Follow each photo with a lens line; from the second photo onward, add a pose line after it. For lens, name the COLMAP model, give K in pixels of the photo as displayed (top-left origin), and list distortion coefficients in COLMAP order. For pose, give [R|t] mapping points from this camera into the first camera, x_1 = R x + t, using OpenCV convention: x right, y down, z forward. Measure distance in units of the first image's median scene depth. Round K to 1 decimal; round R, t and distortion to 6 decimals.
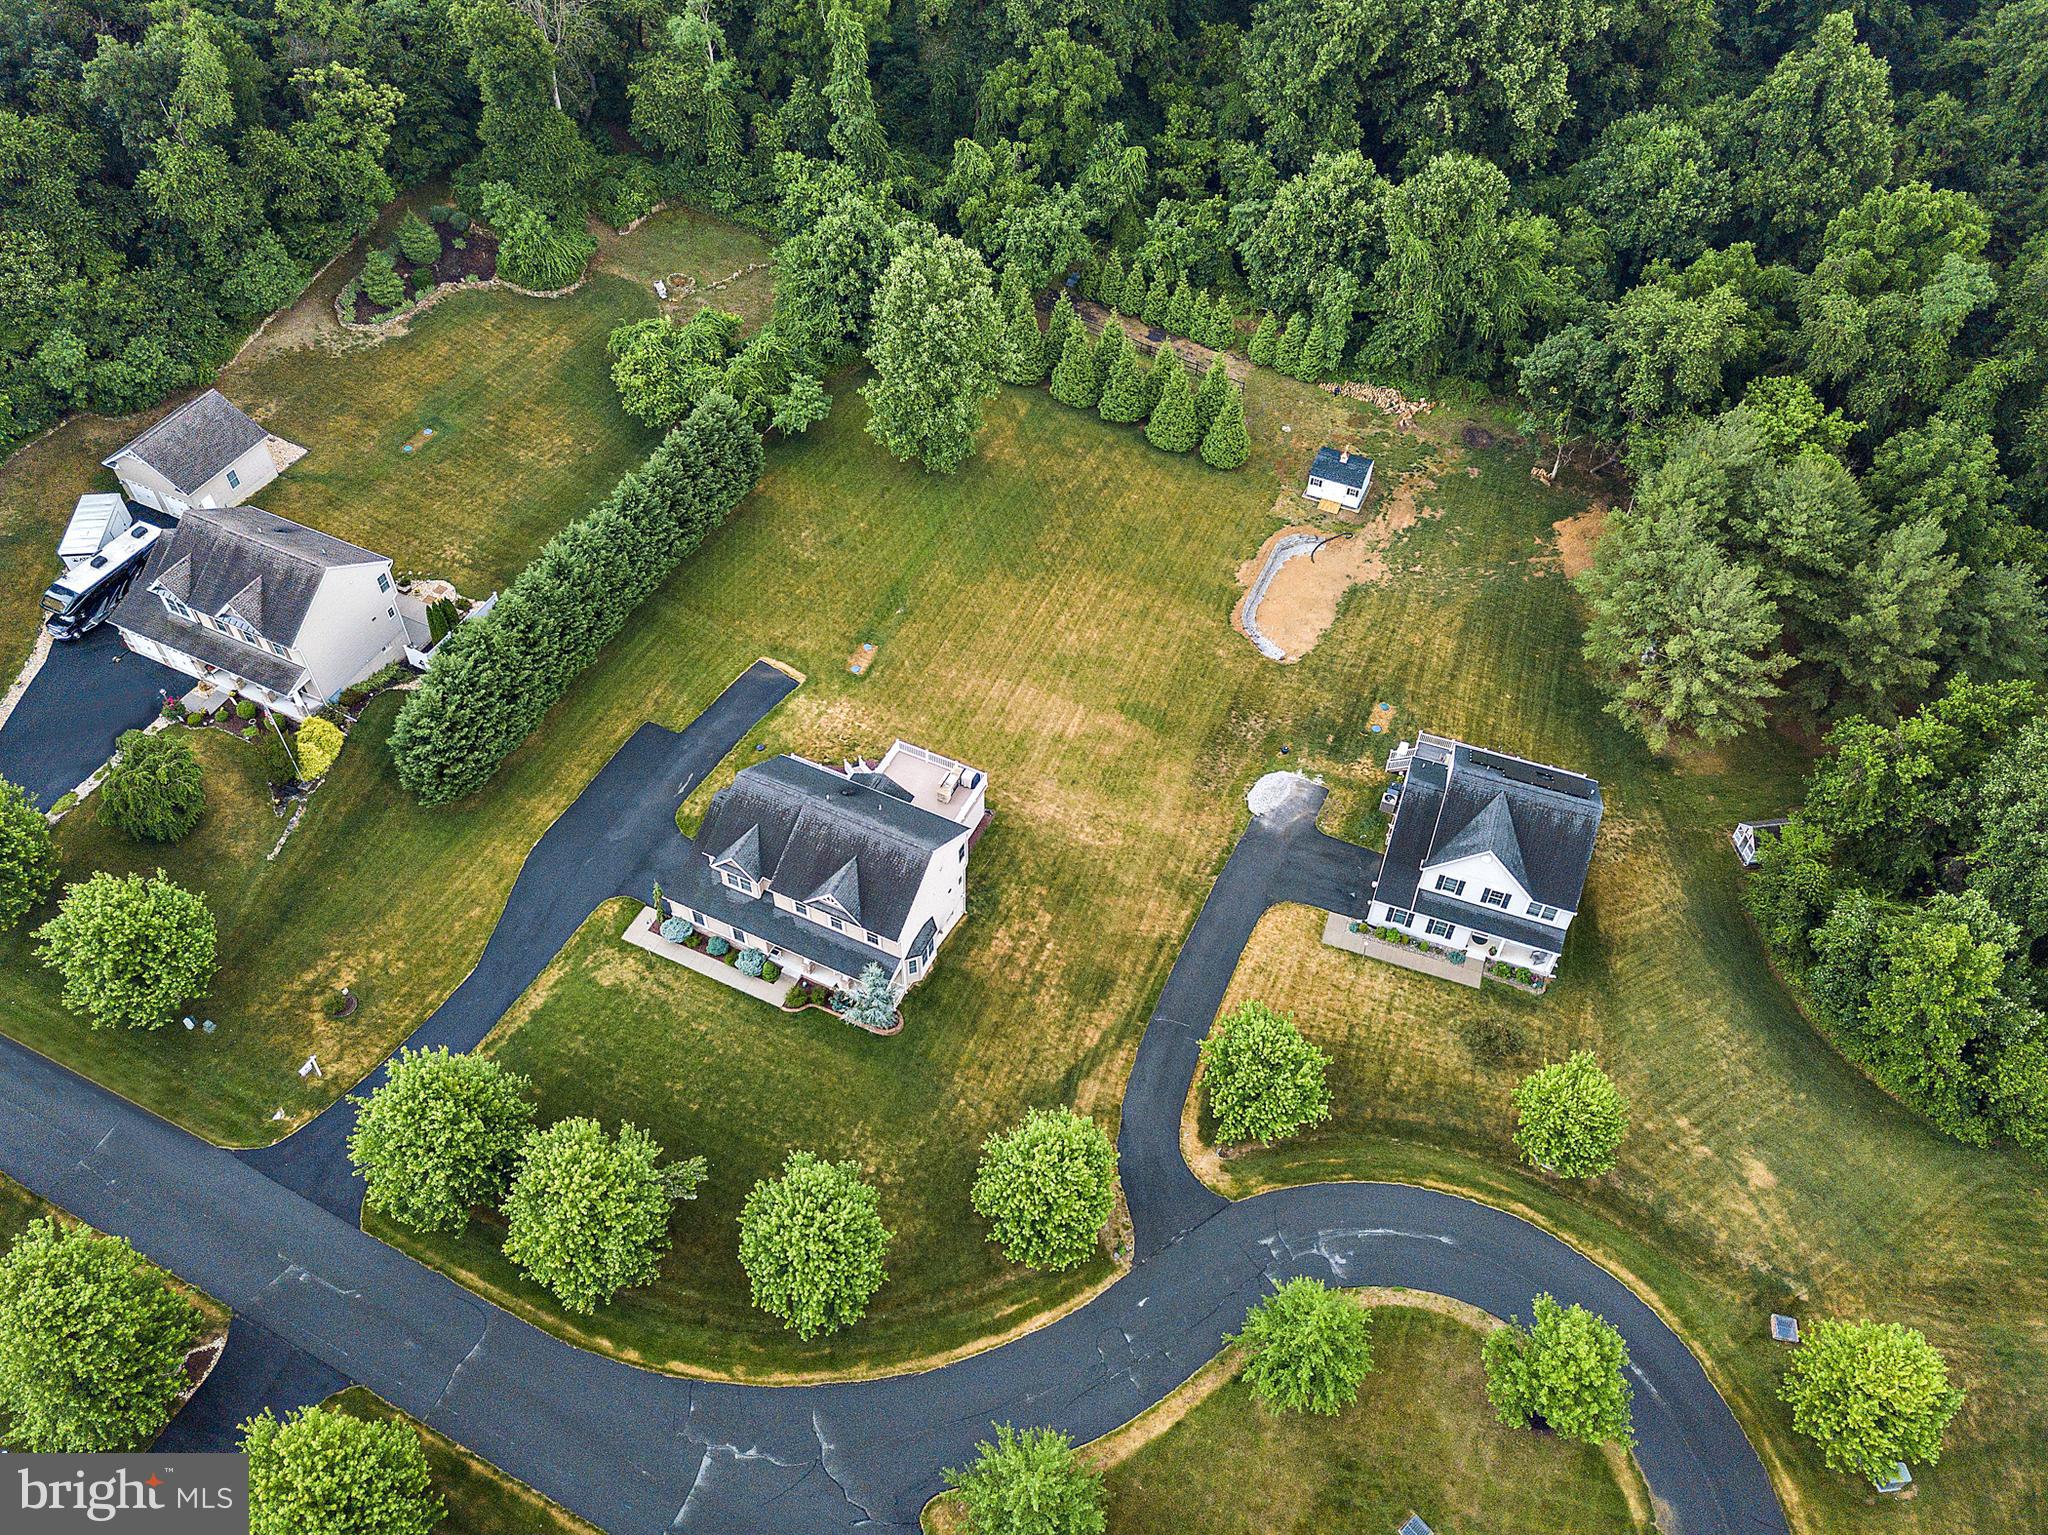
lens RADIAL K [[1571.7, 0, 1009.0], [0, 1571.7, 777.1], [0, 0, 1]] dist [0.025315, 0.005891]
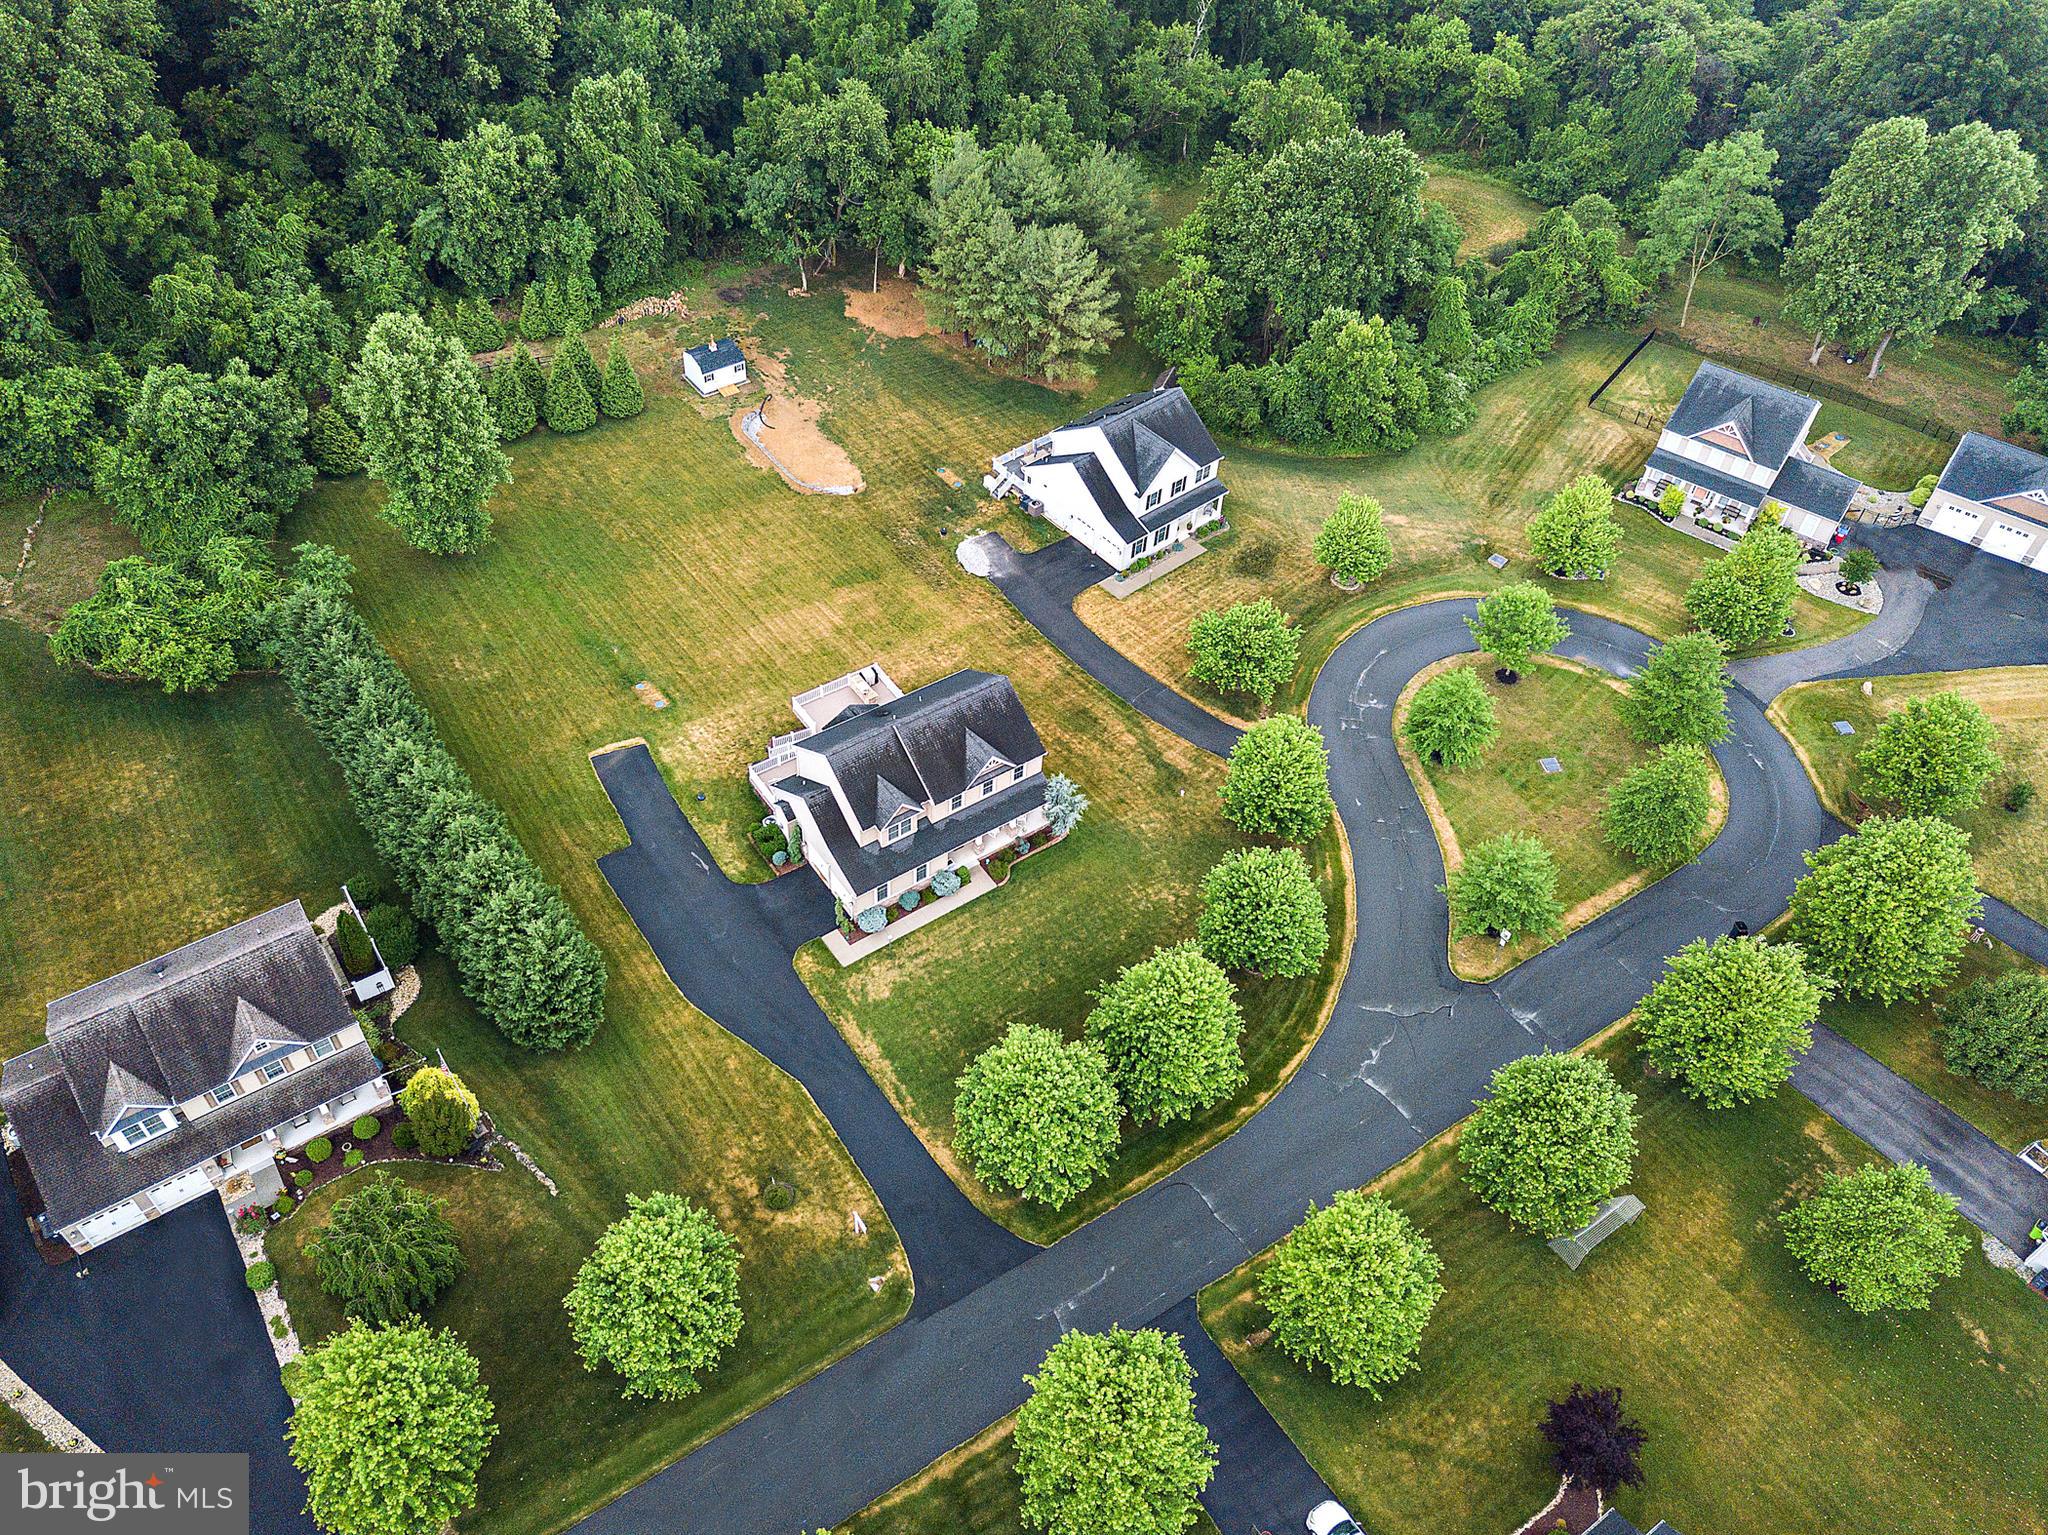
lens RADIAL K [[1540.0, 0, 1024.0], [0, 1540.0, 767.5], [0, 0, 1]] dist [0.037023, -0.001384]
pose [[0.483632, -0.629886, 0.607736, -0.673338], [0.633117, 0.731191, 0.254011, -0.158062], [-0.604369, 0.261920, 0.752420, 0.161620]]
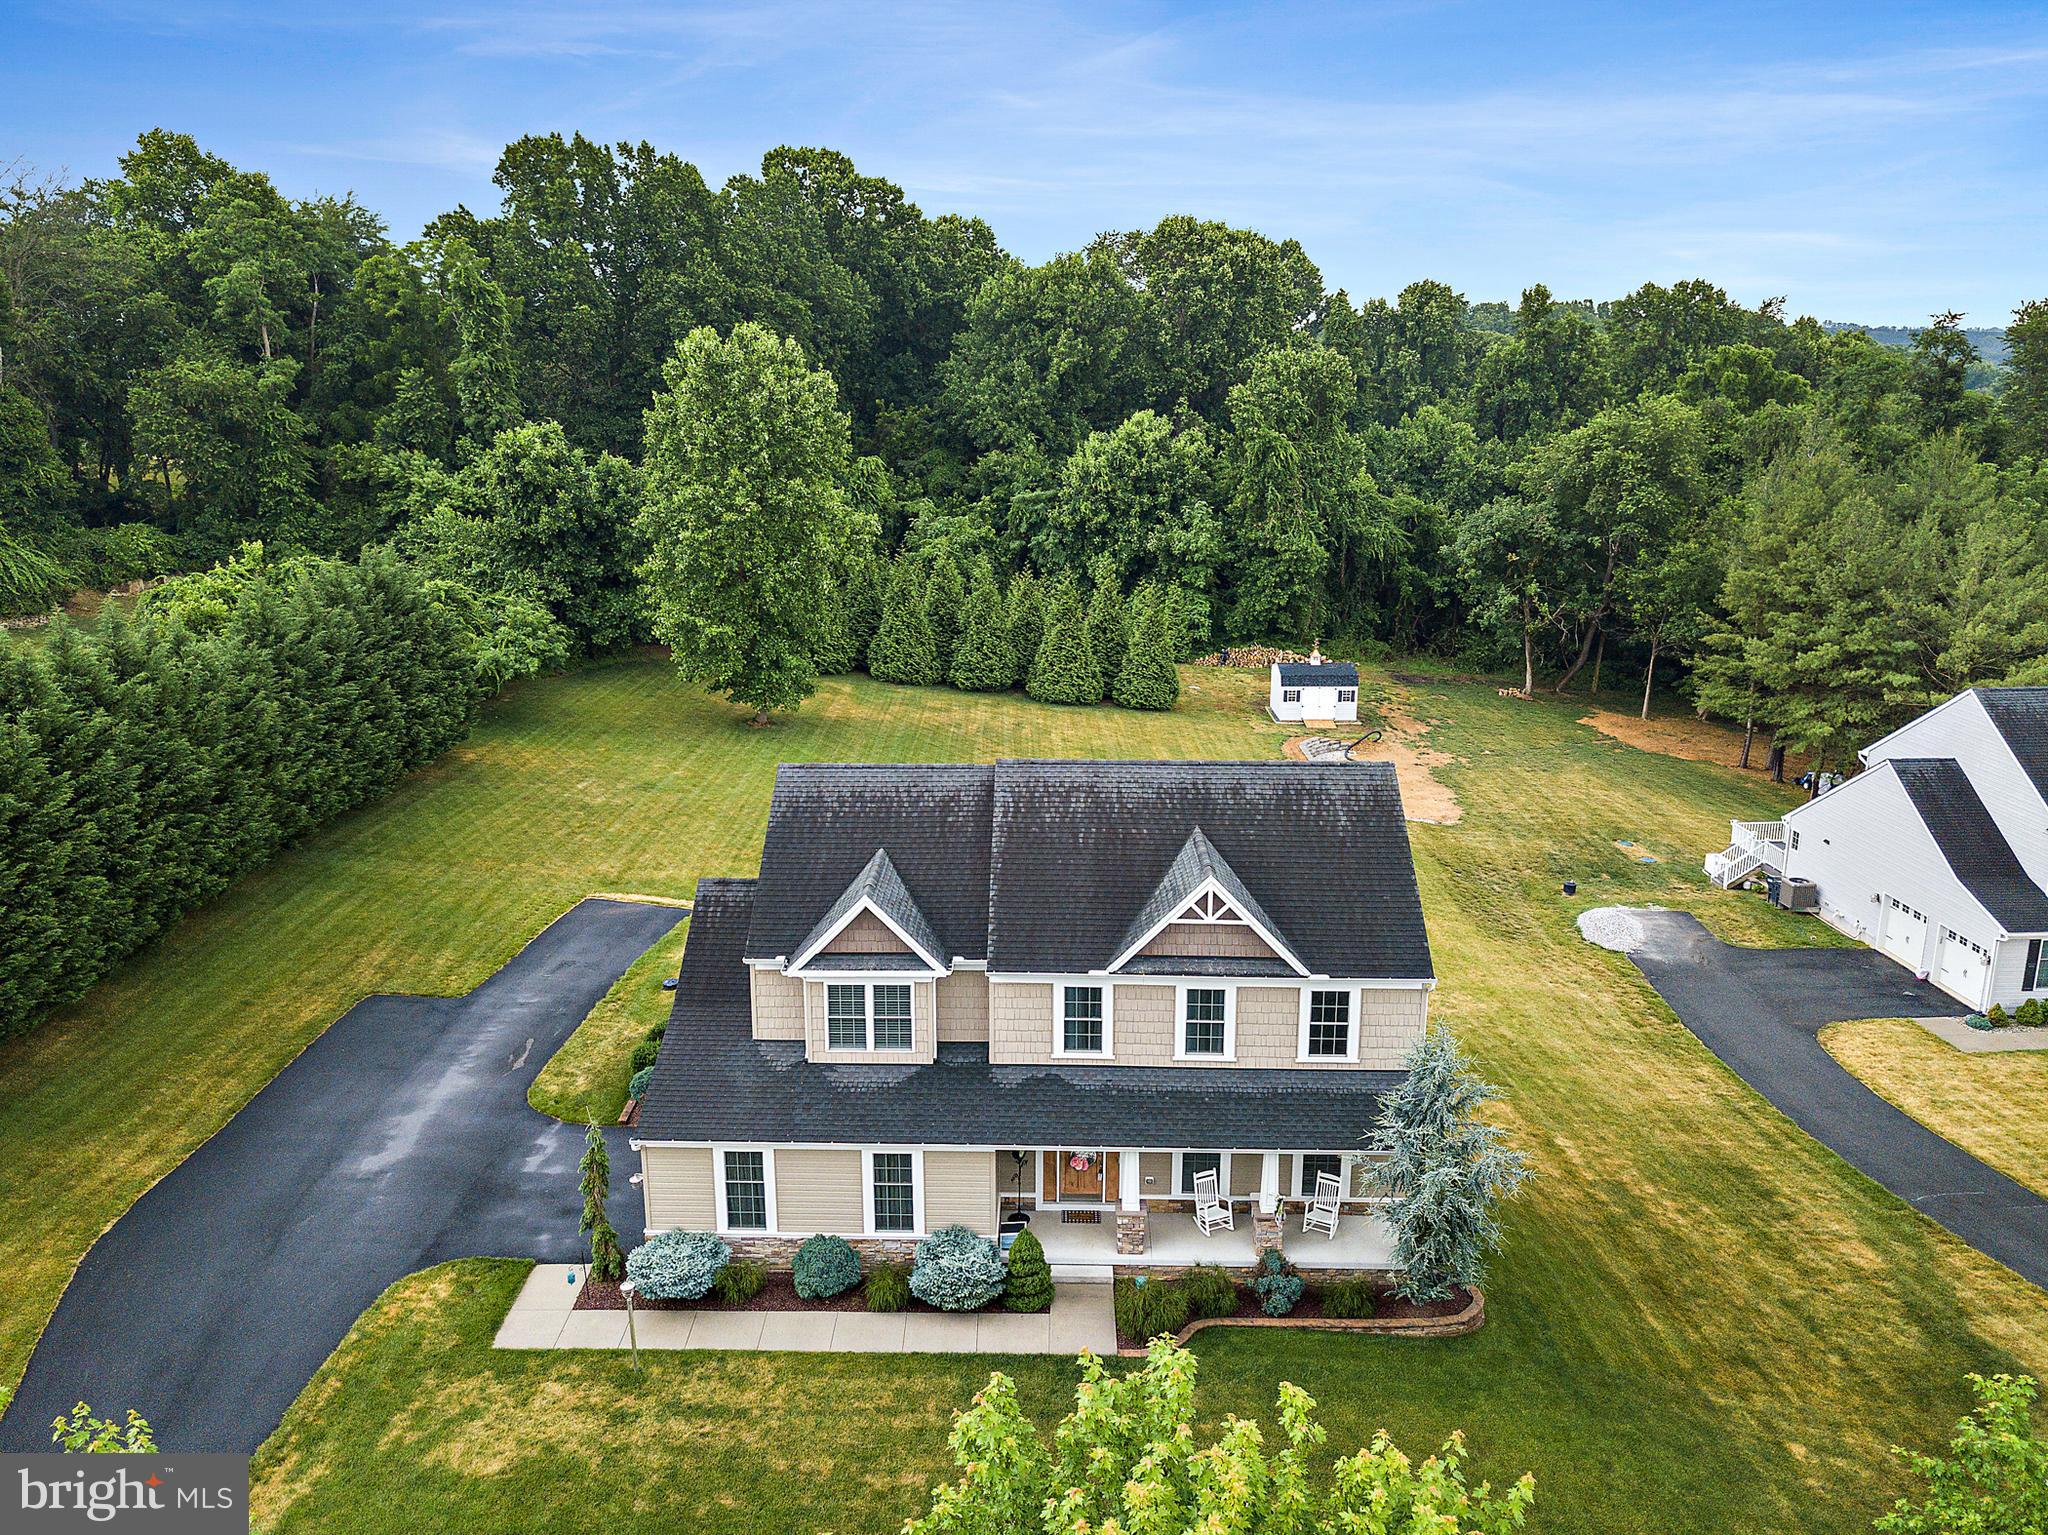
lens RADIAL K [[1571.7, 0, 1009.0], [0, 1571.7, 777.1], [0, 0, 1]] dist [0.025315, 0.005891]
pose [[0.912368, -0.121150, 0.391033, -0.250047], [0.318802, 0.809491, -0.493042, 0.184674], [-0.256806, 0.574498, 0.777176, 0.655902]]
